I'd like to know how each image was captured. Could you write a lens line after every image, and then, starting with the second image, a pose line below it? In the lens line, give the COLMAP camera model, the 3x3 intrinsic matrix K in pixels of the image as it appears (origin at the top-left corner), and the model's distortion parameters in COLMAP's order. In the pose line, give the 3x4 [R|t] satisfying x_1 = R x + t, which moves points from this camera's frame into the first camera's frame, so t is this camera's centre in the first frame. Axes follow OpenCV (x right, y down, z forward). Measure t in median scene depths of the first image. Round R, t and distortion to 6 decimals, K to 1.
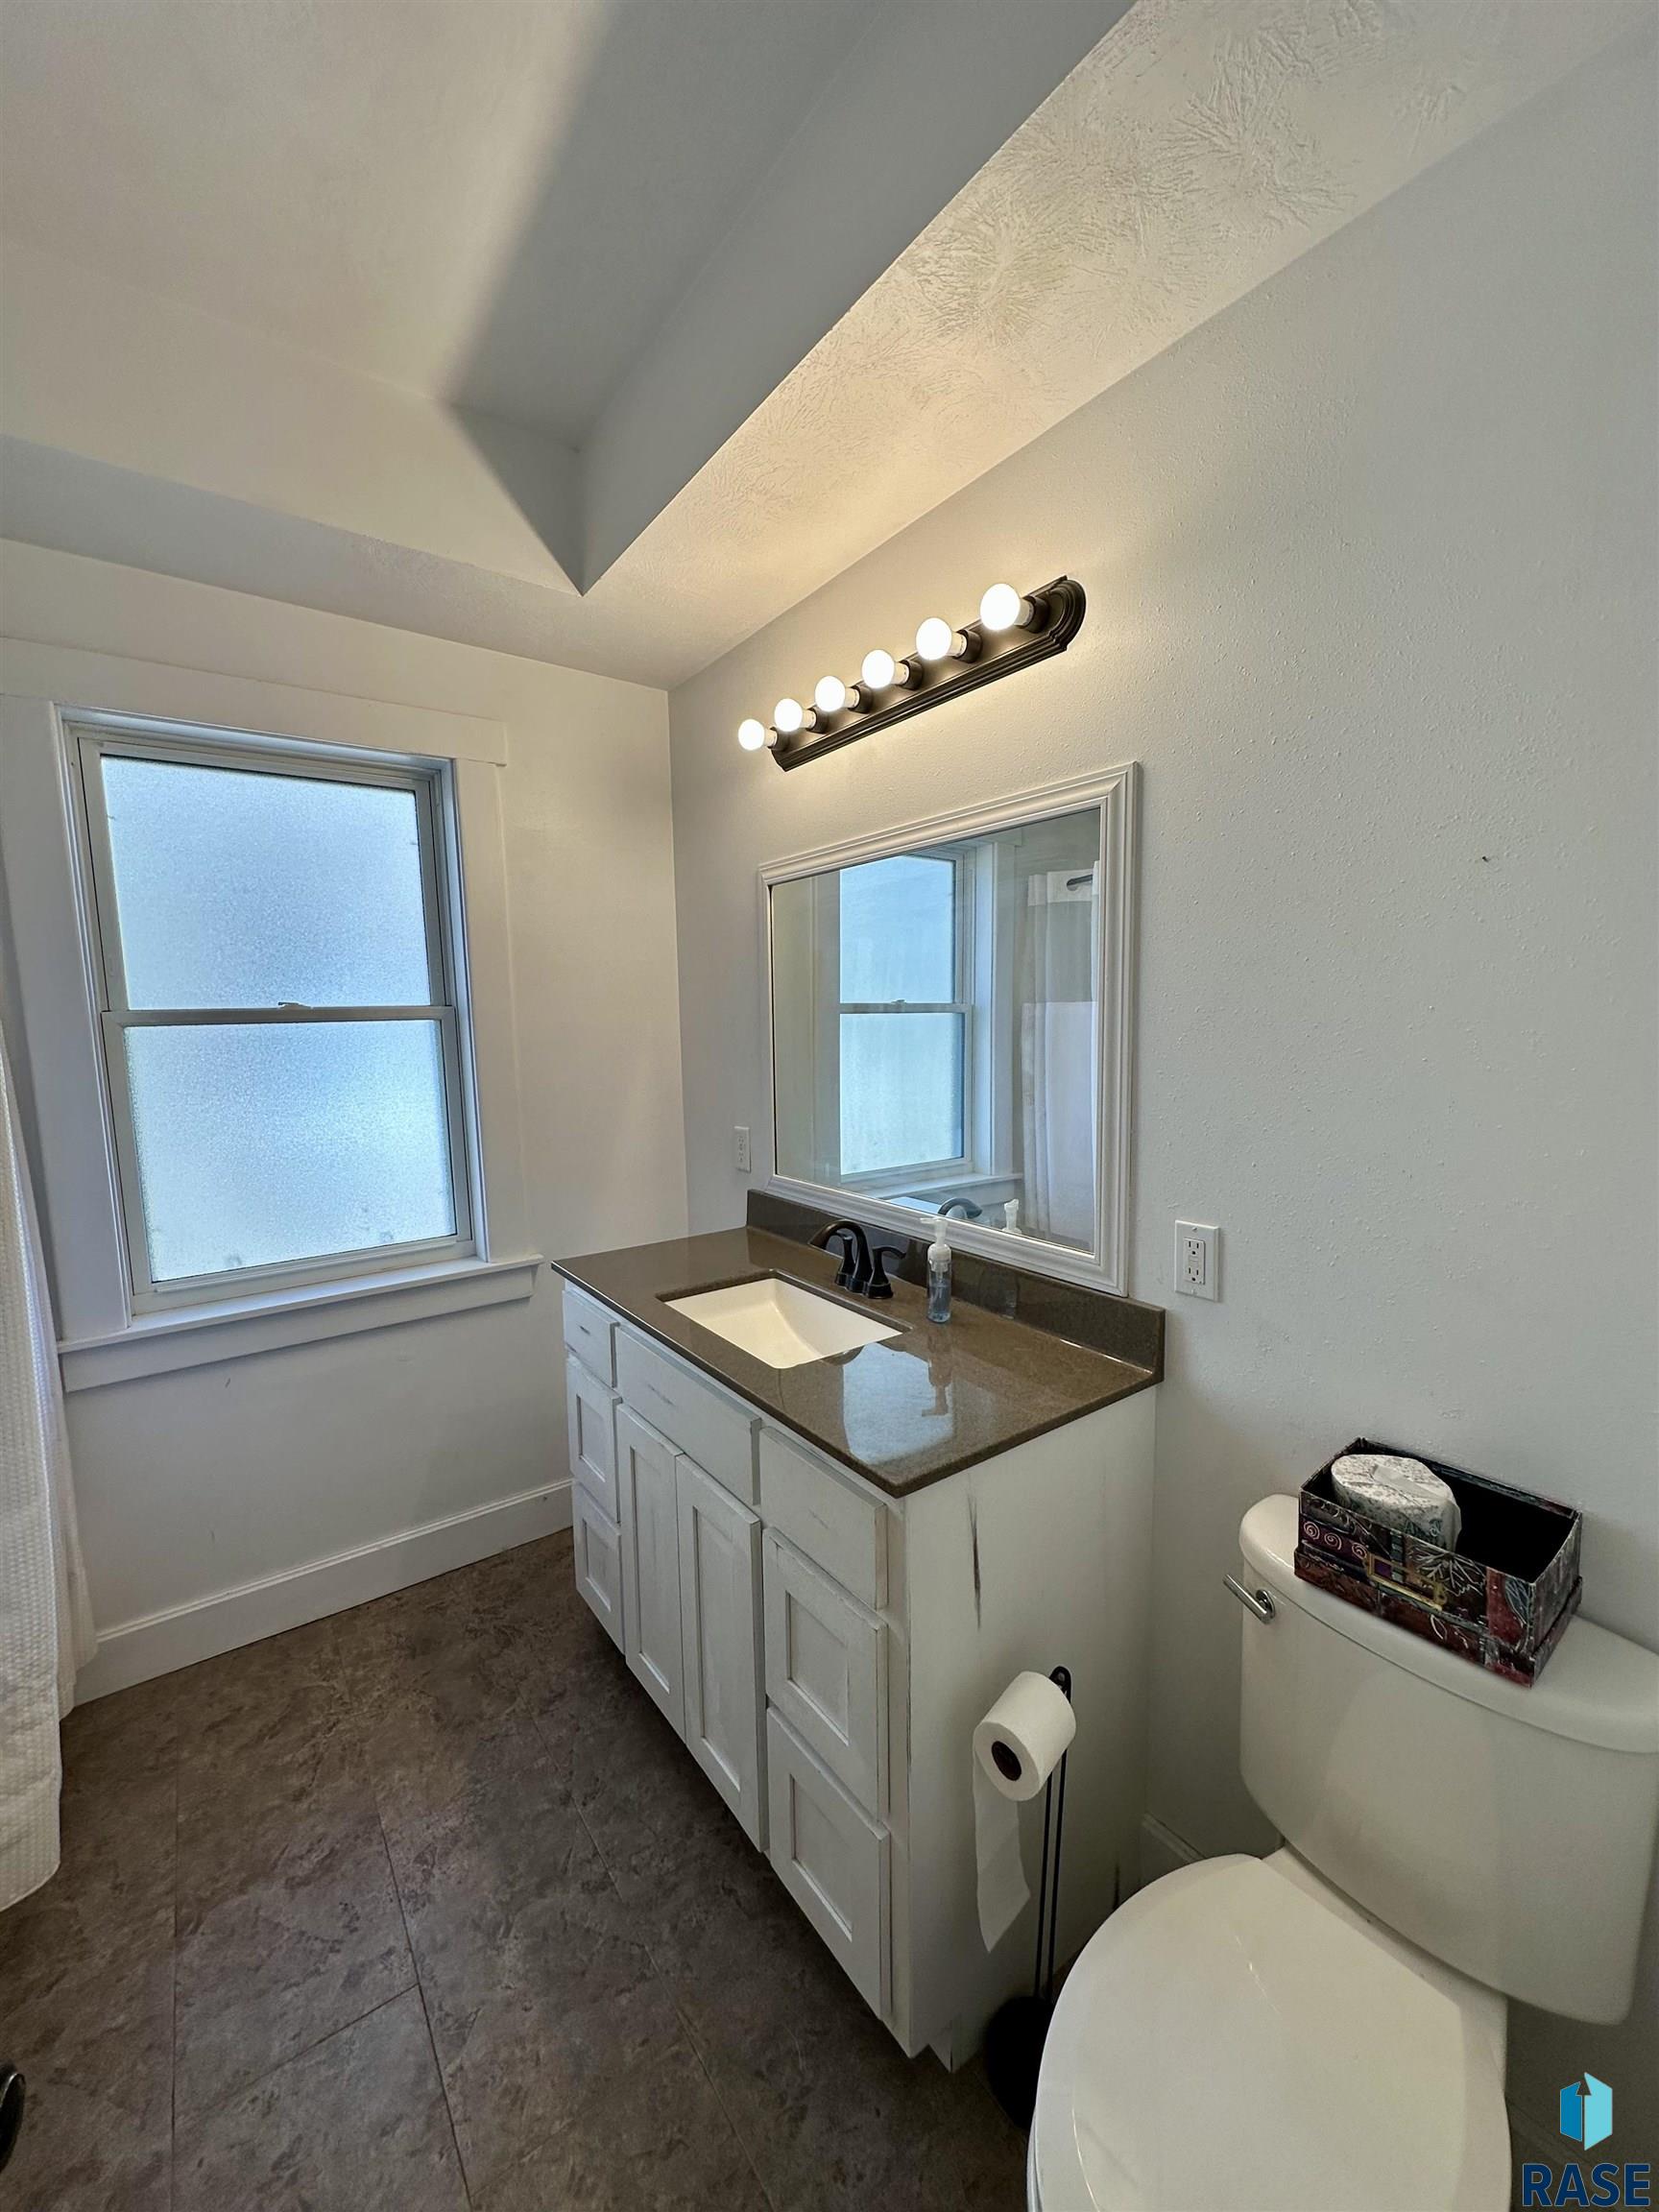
lens RADIAL K [[939.6, 0, 829.5], [0, 939.6, 1106.0], [0, 0, 1]] dist [-0.000287, 0.000413]
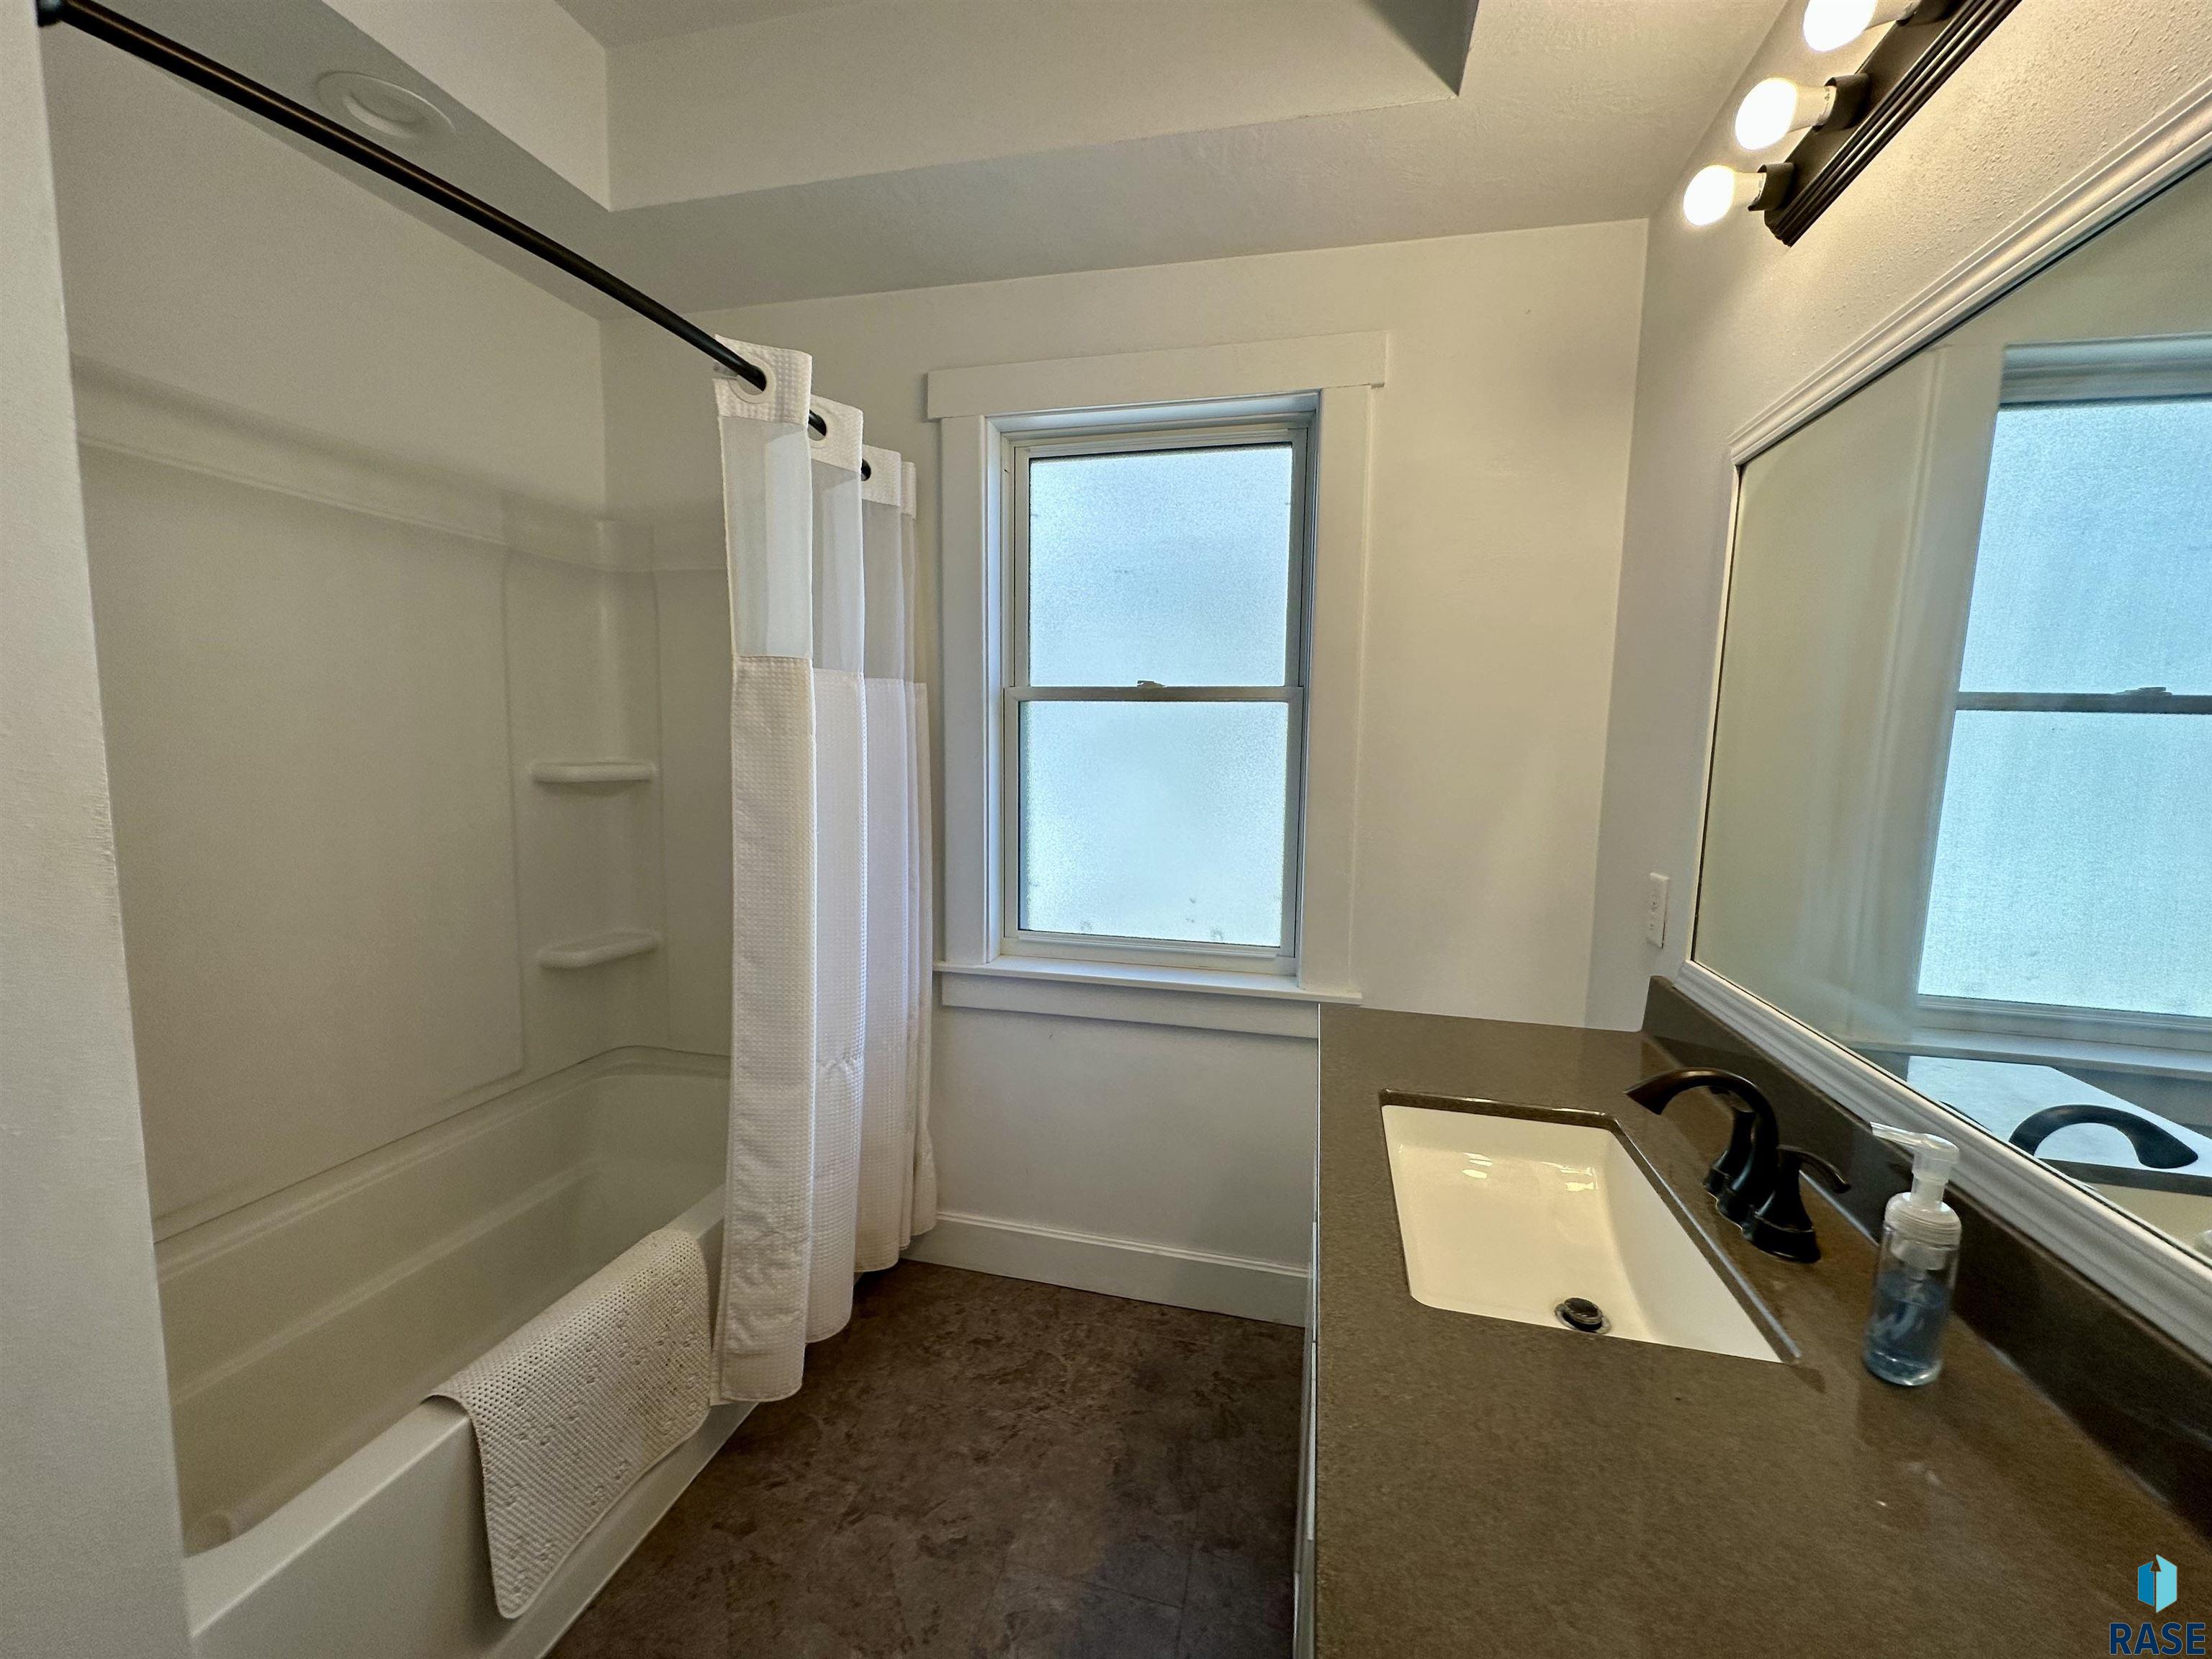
lens RADIAL K [[878.4, 0, 1113.3], [0, 878.4, 835.1], [0, 0, 1]] dist [-0.006707, -0.000018]
pose [[0.633180, 0.112800, -0.765741, 0.144537], [-0.114067, 0.992120, 0.051826, 0.008781], [0.765553, 0.054531, 0.641058, 0.415080]]
